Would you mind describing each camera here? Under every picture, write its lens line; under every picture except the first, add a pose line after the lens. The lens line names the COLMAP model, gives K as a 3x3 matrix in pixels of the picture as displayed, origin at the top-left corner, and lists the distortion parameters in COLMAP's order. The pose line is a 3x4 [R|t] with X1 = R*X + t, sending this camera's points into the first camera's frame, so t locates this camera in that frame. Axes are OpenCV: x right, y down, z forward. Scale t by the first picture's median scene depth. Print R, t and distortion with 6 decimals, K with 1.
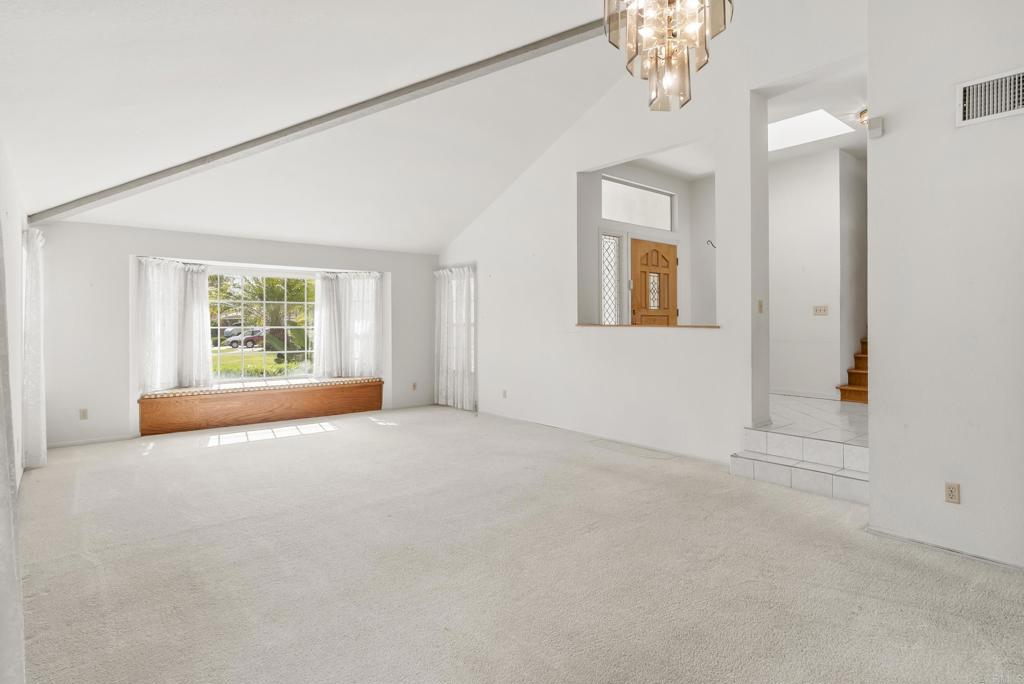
lens RADIAL K [[530.7, 0, 508.8], [0, 530.7, 319.7], [0, 0, 1]] dist [-0.000839, 0.000365]
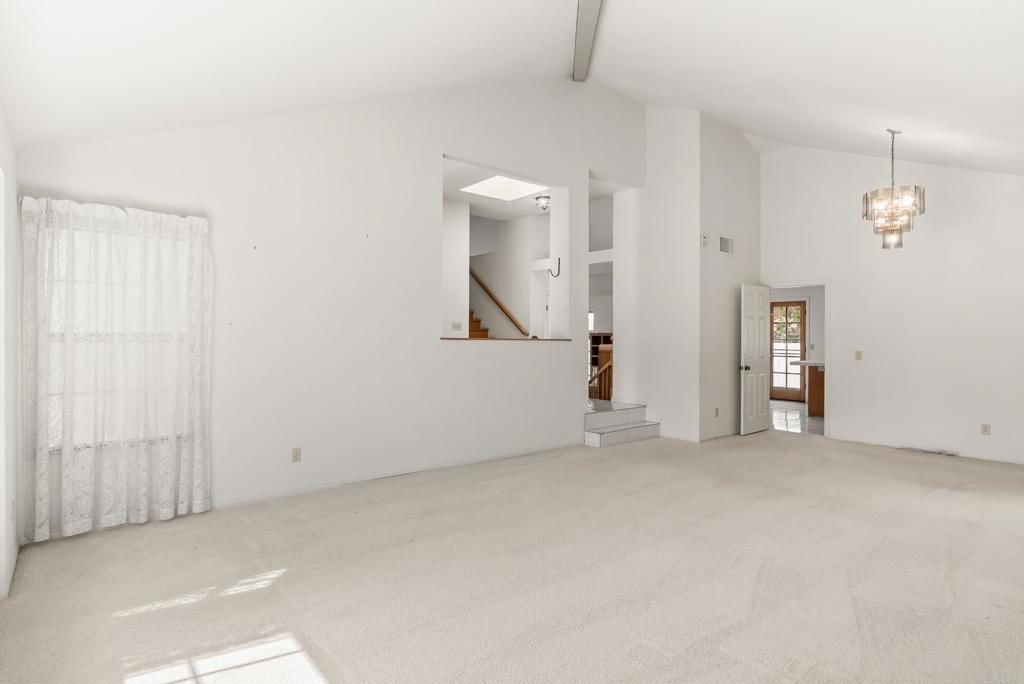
lens RADIAL K [[530.7, 0, 518.0], [0, 530.7, 337.8], [0, 0, 1]] dist [-0.000839, 0.000365]
pose [[0.003505, -0.002247, 0.999991, -0.608364], [-0.014825, 0.999887, 0.002299, 0.004306], [-0.999884, -0.014833, 0.003472, 0.761232]]
